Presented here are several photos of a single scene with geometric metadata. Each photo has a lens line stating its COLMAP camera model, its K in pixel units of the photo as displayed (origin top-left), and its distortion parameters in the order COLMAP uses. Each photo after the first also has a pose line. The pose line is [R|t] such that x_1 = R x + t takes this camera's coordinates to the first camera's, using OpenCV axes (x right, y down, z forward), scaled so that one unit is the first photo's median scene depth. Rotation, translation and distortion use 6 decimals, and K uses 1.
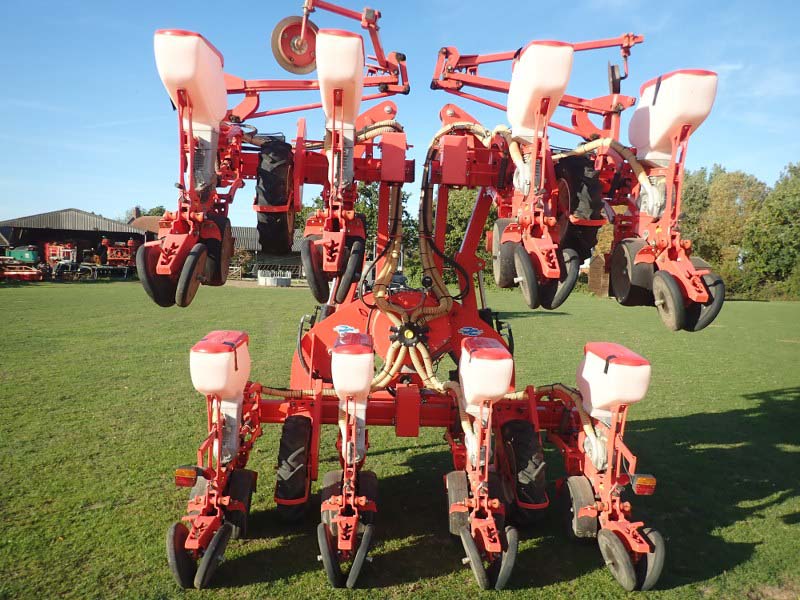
lens RADIAL K [[592.2, 0, 400.0], [0, 592.2, 300.0], [0, 0, 1]] dist [0.004610, -0.006297]
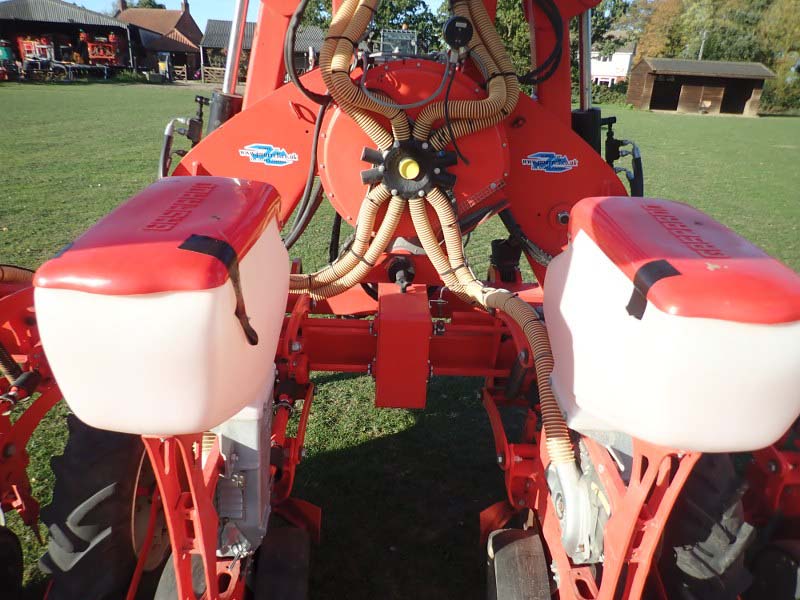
lens RADIAL K [[592.2, 0, 400.0], [0, 592.2, 300.0], [0, 0, 1]] dist [0.004610, -0.006297]
pose [[0.999592, 0.021296, -0.019051, 0.018046], [-0.014518, 0.952793, 0.303274, 0.018936], [0.024610, -0.302873, 0.952713, 0.562207]]
